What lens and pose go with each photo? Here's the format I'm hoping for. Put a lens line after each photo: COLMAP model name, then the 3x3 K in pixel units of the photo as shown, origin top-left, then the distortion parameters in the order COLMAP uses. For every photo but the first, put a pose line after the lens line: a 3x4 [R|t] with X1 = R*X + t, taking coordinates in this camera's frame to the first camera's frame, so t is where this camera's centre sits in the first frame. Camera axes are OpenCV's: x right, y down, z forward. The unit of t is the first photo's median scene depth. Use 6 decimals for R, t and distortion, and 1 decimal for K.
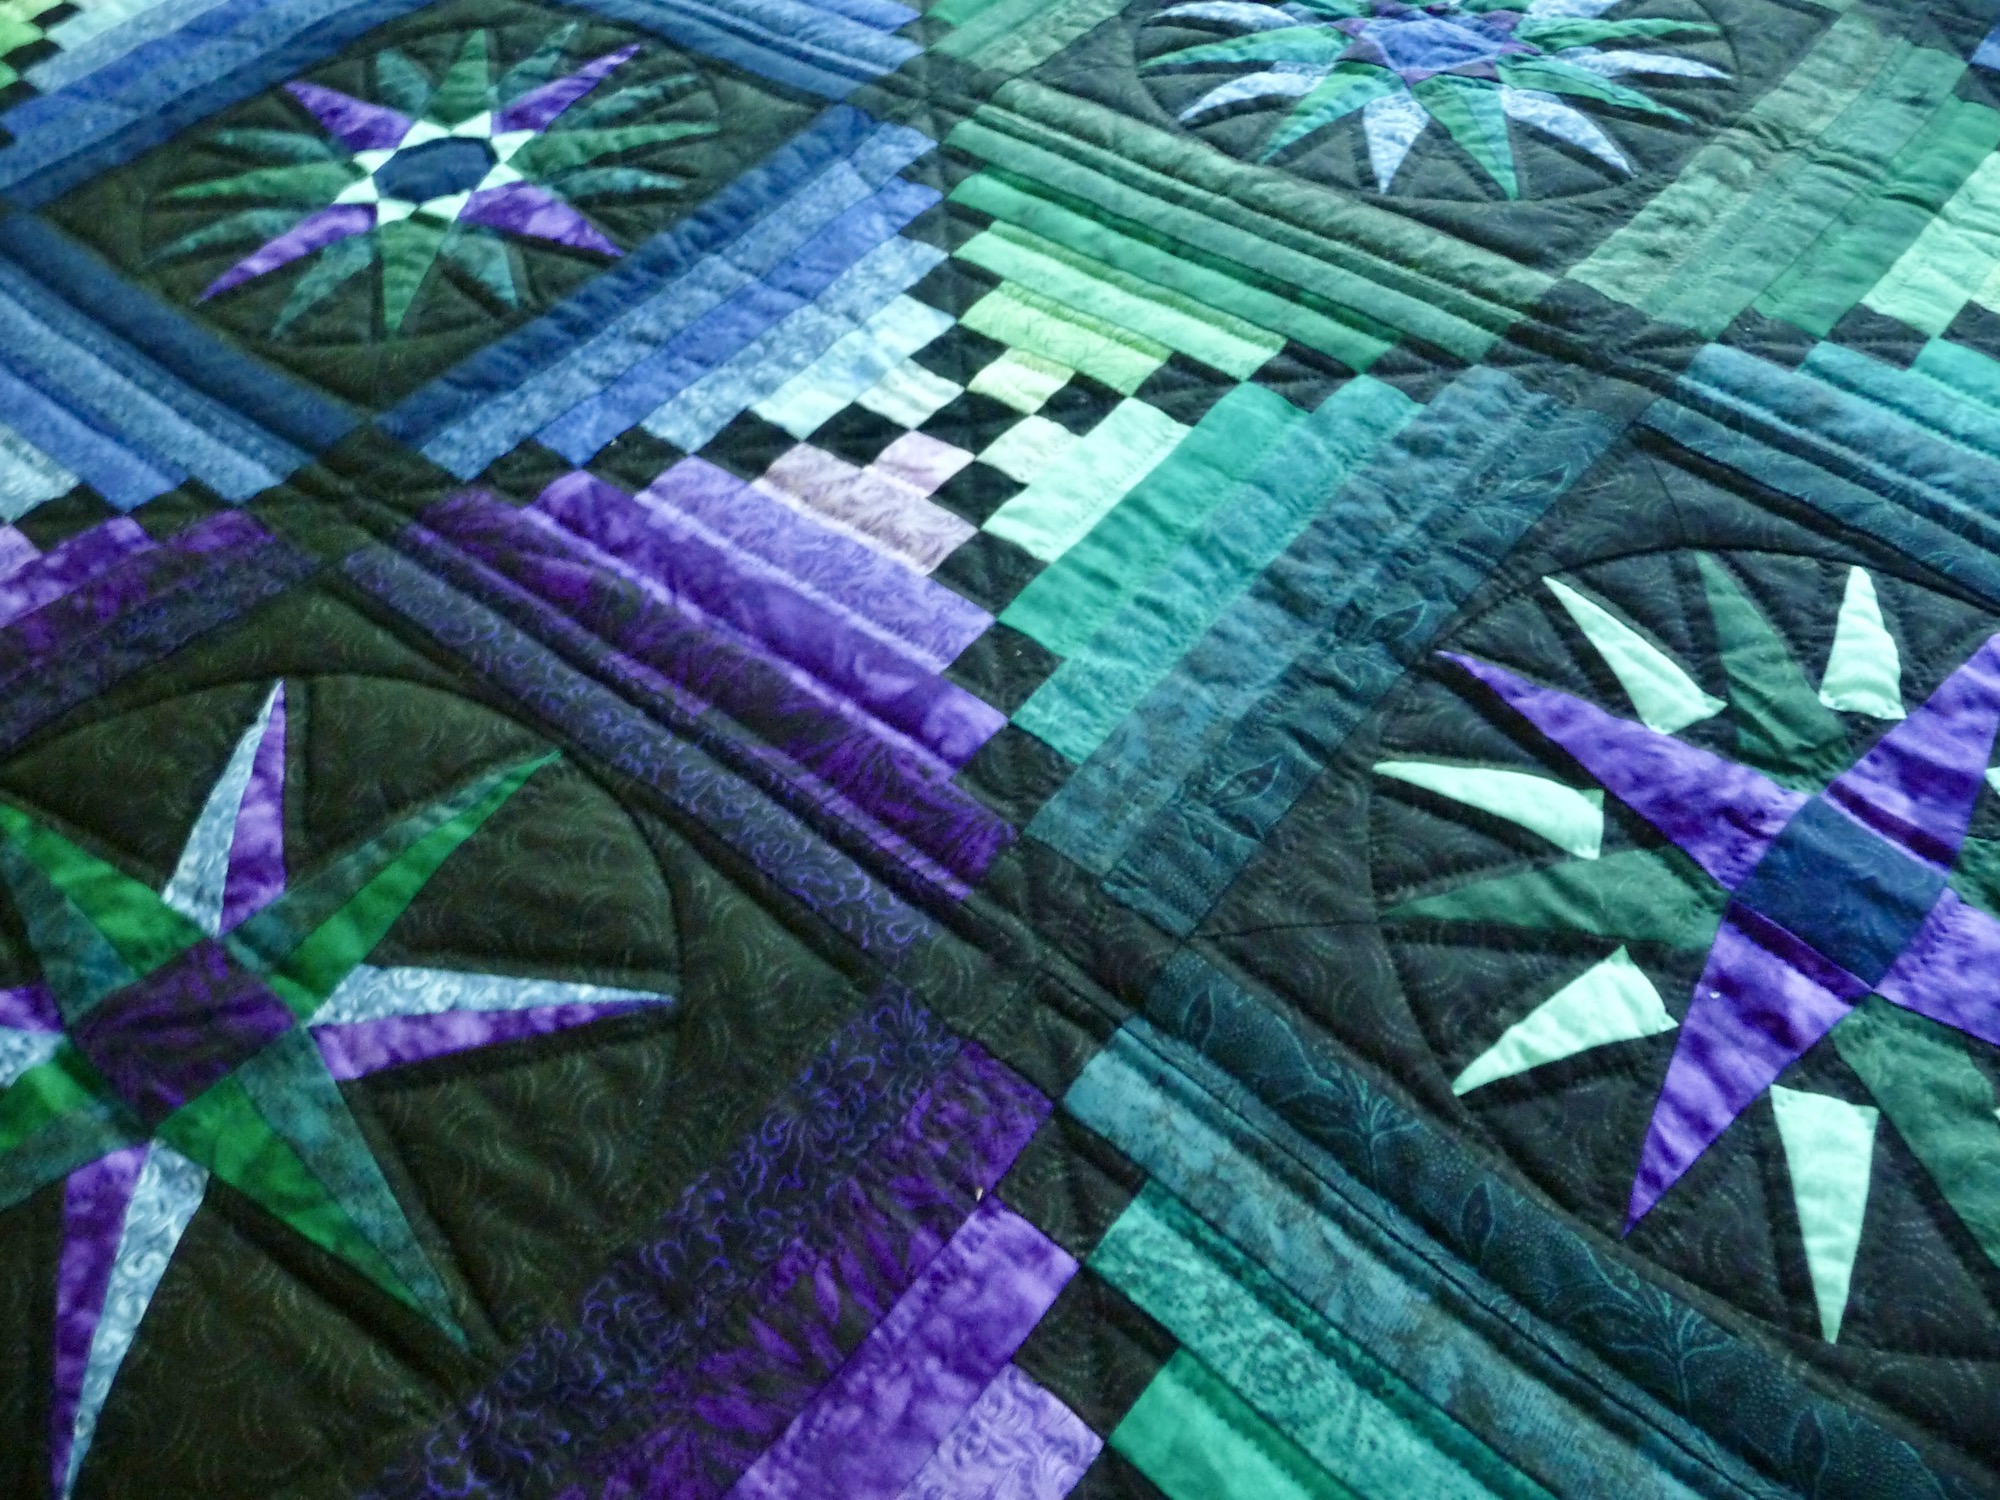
lens RADIAL K [[1687.5, 0, 984.5], [0, 1687.5, 720.6], [0, 0, 1]] dist [-0.037620, 0.013223]
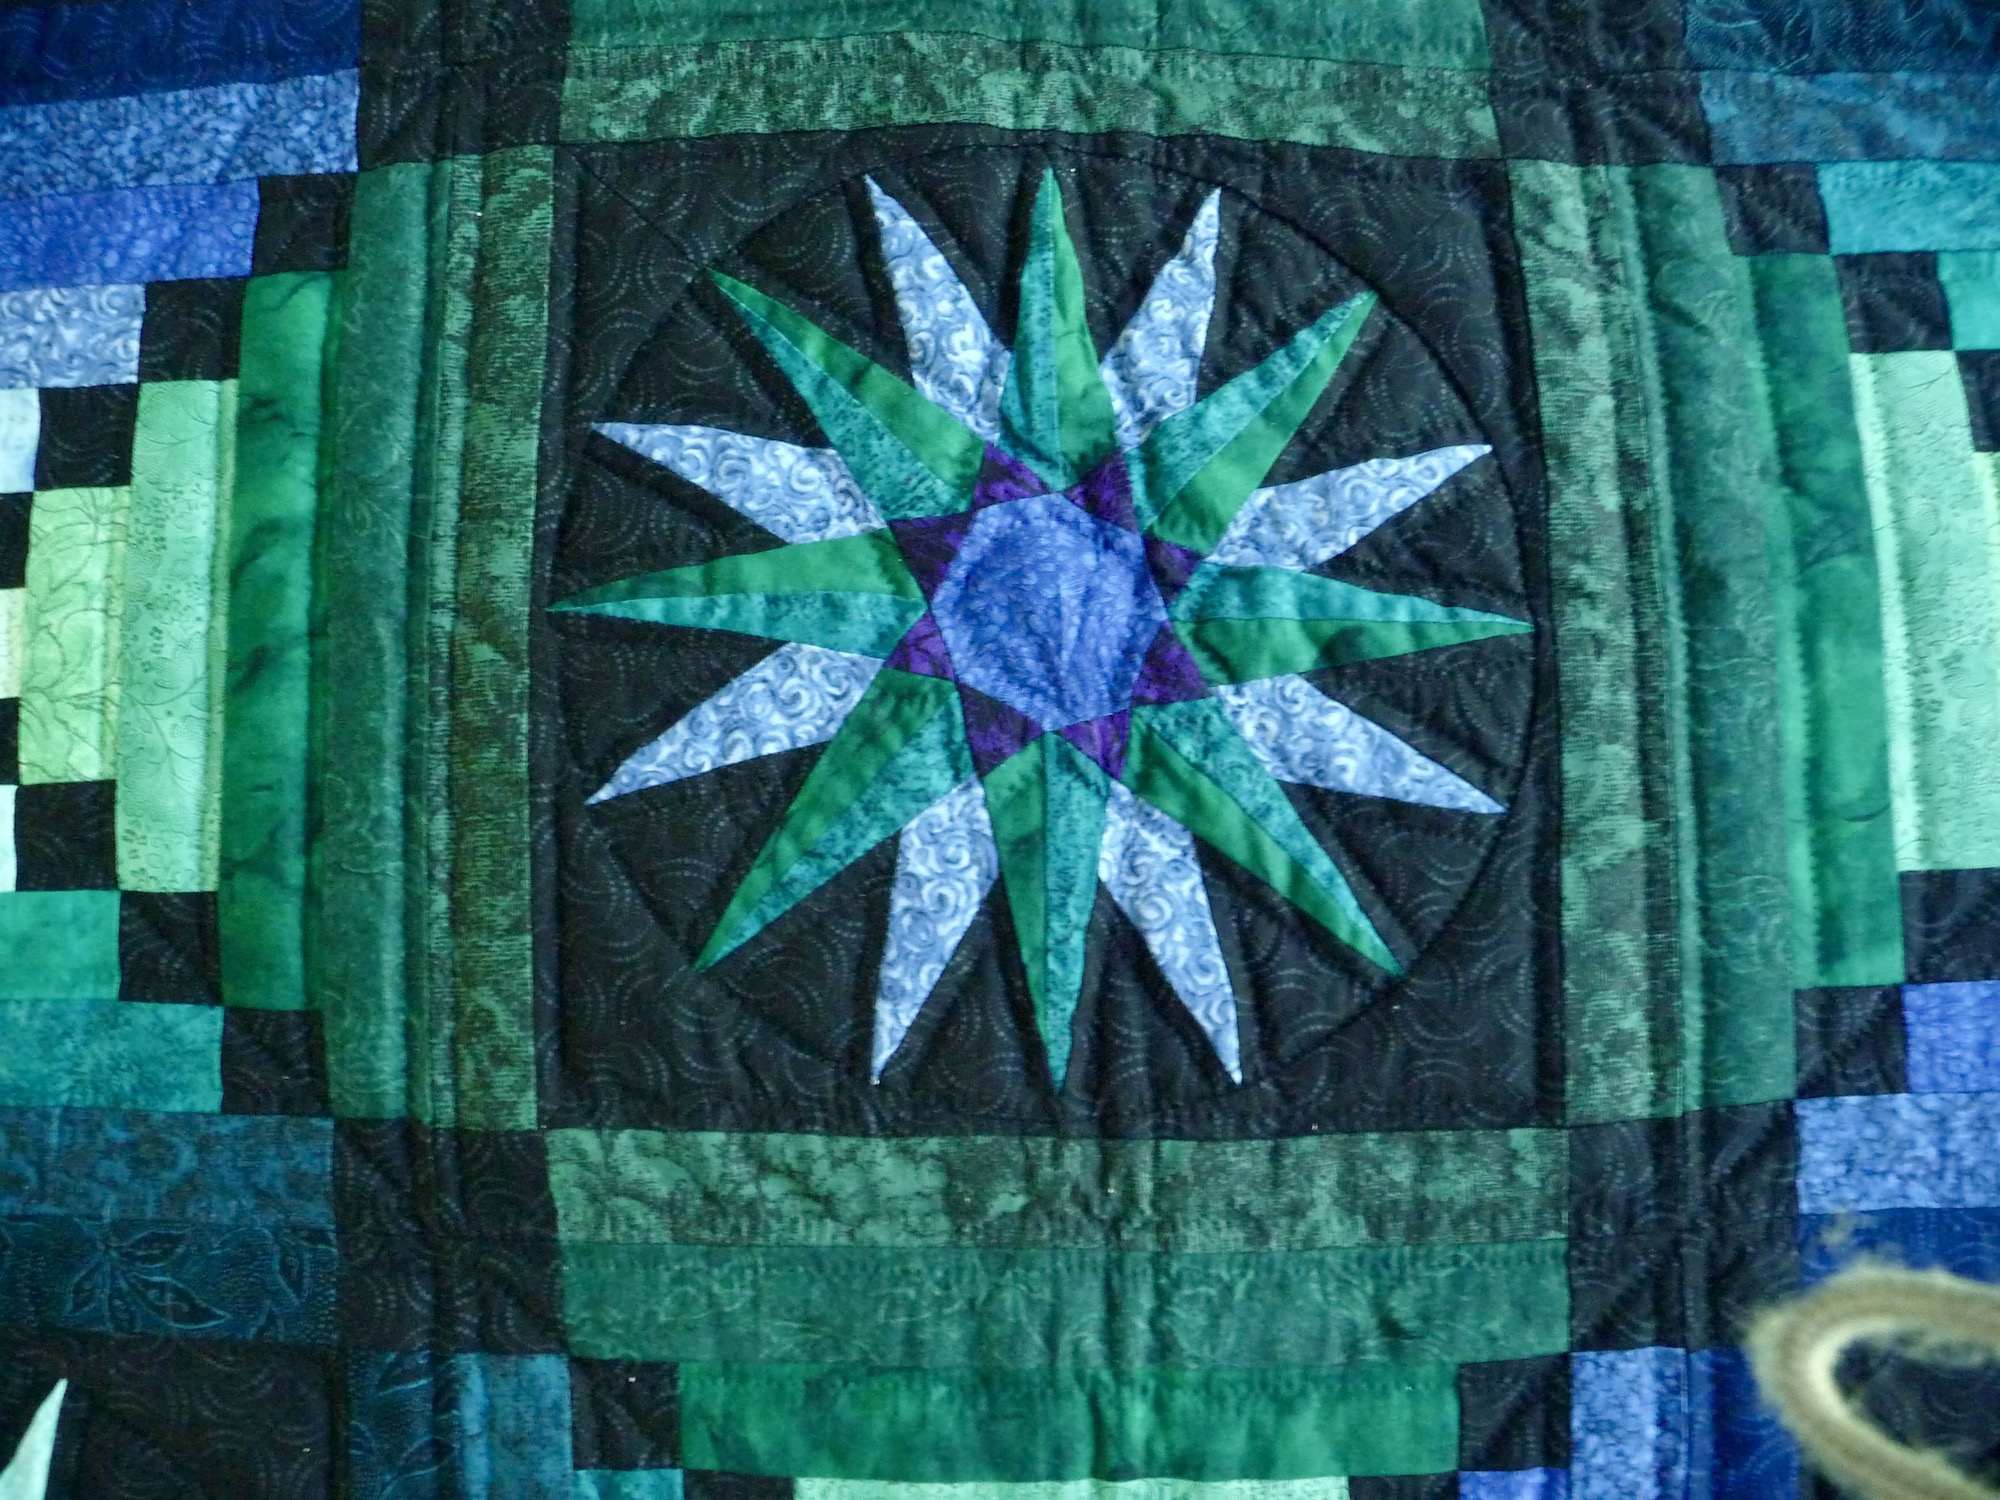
lens RADIAL K [[1687.5, 0, 984.5], [0, 1687.5, 720.6], [0, 0, 1]] dist [-0.037620, 0.013223]
pose [[0.659761, 0.748575, -0.065952, 0.480788], [-0.567855, 0.554110, 0.608690, -1.100034], [0.492195, -0.364139, 0.790662, 0.760191]]
